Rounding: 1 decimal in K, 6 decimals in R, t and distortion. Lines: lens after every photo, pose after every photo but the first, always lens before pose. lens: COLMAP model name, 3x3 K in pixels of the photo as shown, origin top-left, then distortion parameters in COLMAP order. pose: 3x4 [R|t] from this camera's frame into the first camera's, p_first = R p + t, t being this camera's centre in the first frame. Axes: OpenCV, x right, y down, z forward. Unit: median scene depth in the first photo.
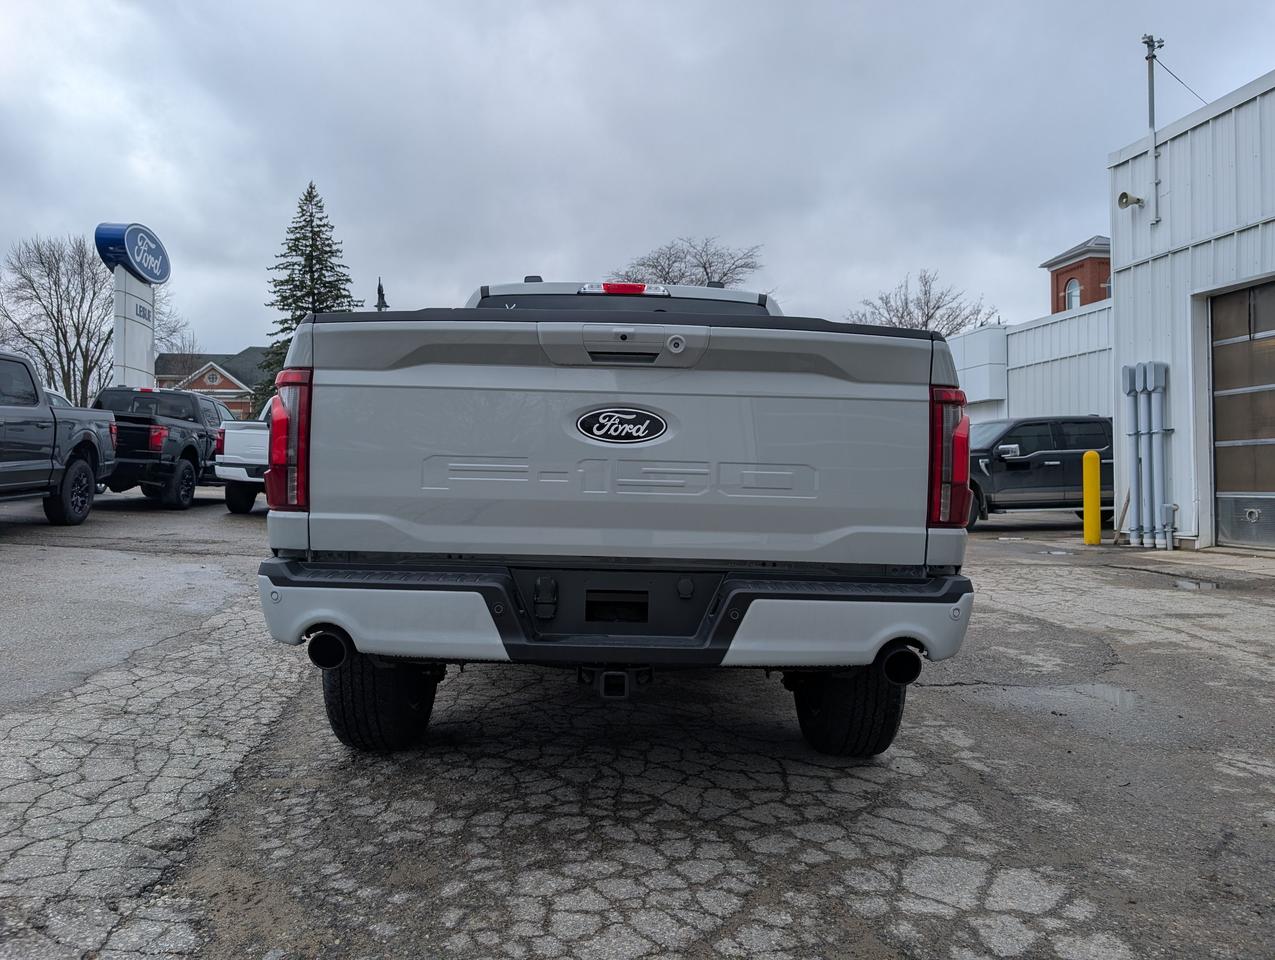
lens RADIAL K [[917.8, 0, 637.4], [0, 917.8, 471.1], [0, 0, 1]] dist [0.009308, -0.003979]
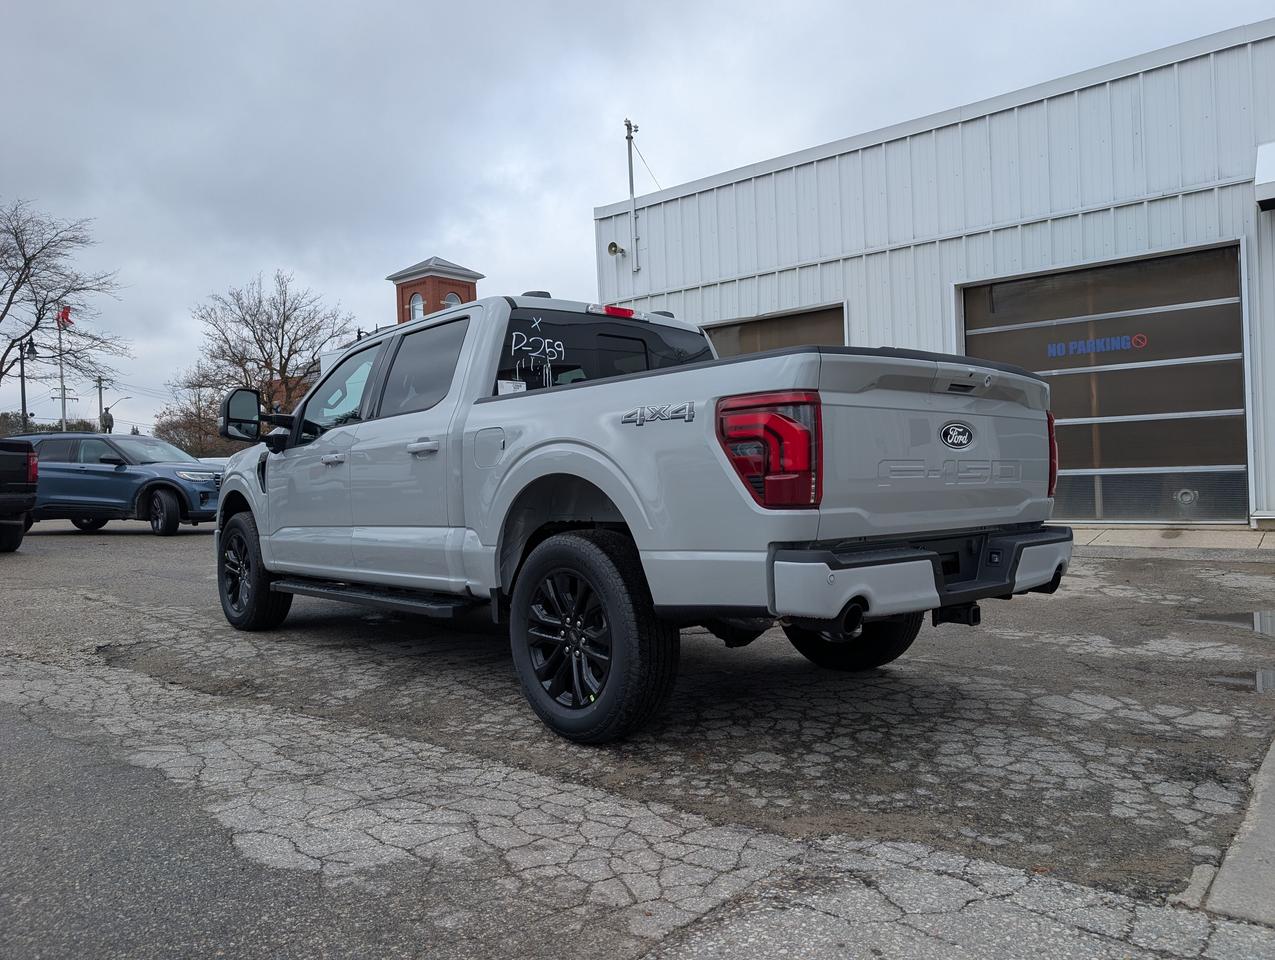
lens RADIAL K [[916.6, 0, 637.5], [0, 916.6, 480.0], [0, 0, 1]] dist [0.013139, -0.000352]
pose [[0.748946, -0.036068, 0.661649, -1.171283], [0.030965, 0.999332, 0.019425, -0.021419], [-0.661907, 0.005939, 0.749562, 0.222566]]
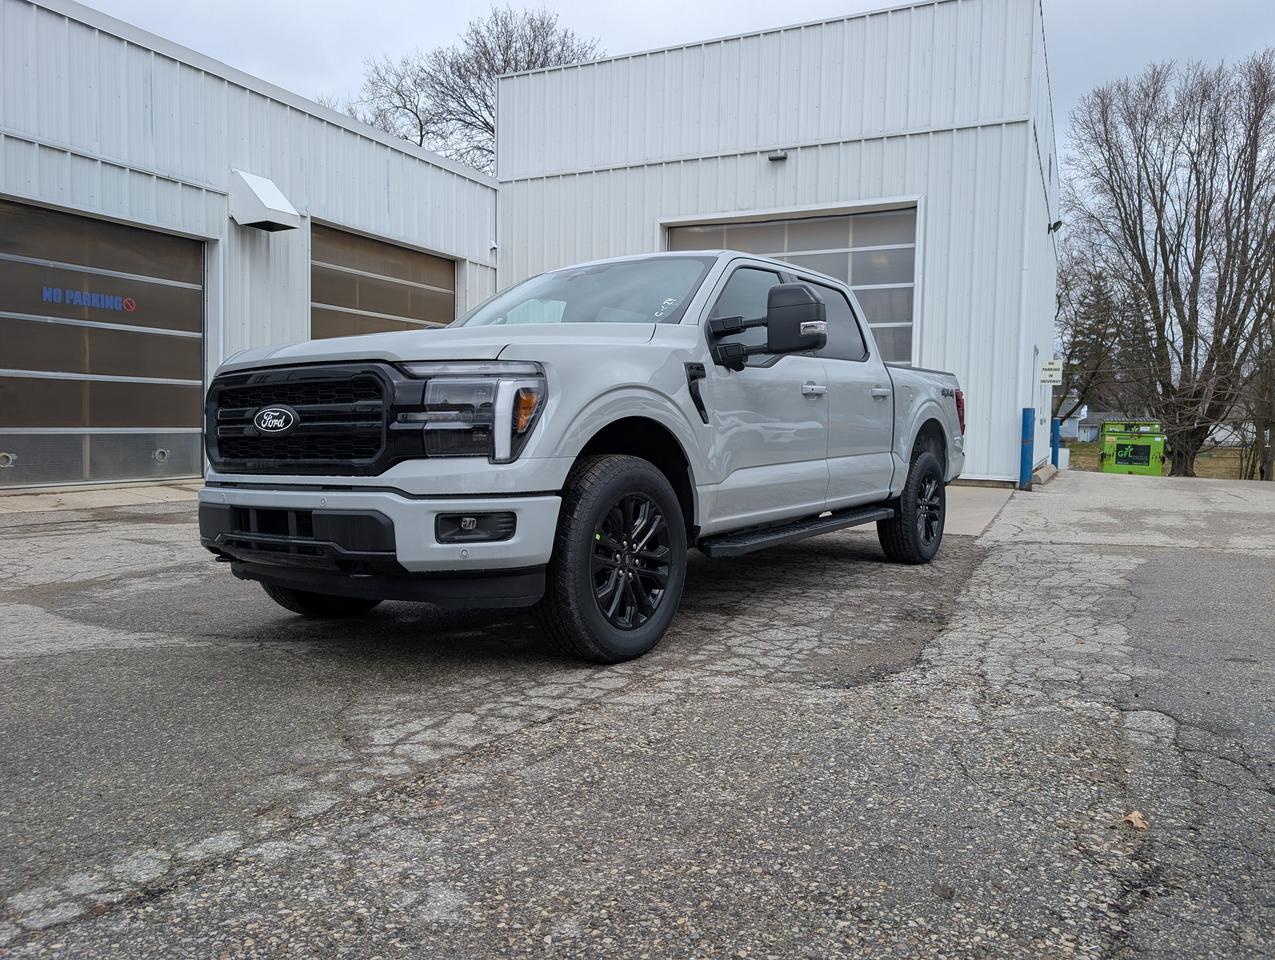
lens RADIAL K [[906.9, 0, 637.5], [0, 906.9, 480.0], [0, 0, 1]] dist [0.005678, 0.000903]
pose [[-0.815029, -0.044743, 0.577690, -1.108620], [-0.017215, 0.998444, 0.053043, 0.042826], [-0.579164, 0.033287, -0.814531, 3.557015]]
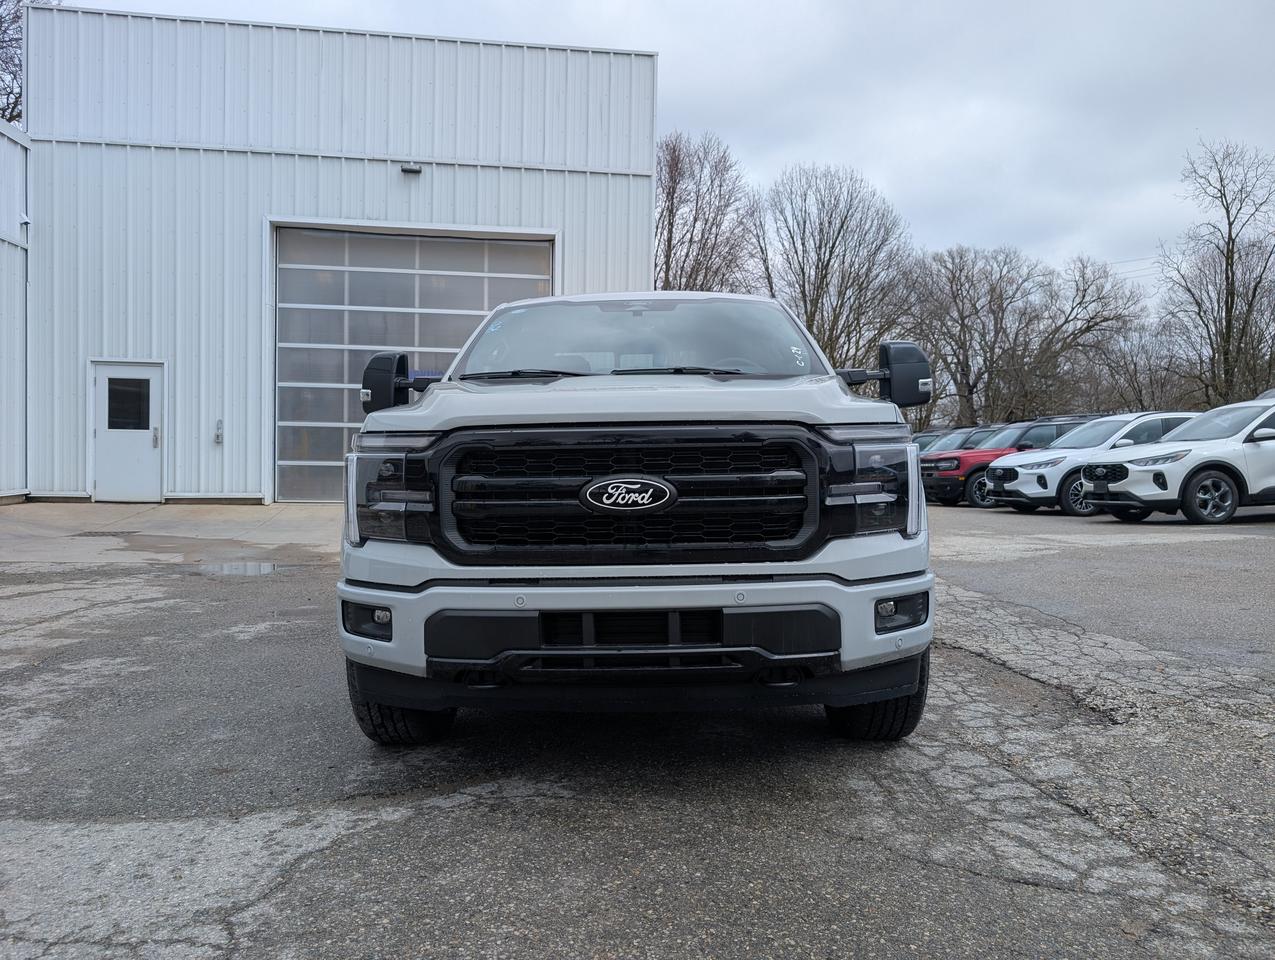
lens RADIAL K [[917.8, 0, 637.4], [0, 917.8, 471.1], [0, 0, 1]] dist [0.009308, -0.003979]
pose [[-0.999186, -0.011302, 0.038718, -0.142674], [-0.010643, 0.999795, 0.017197, -0.000203], [-0.038905, 0.016770, -0.999102, 3.762205]]
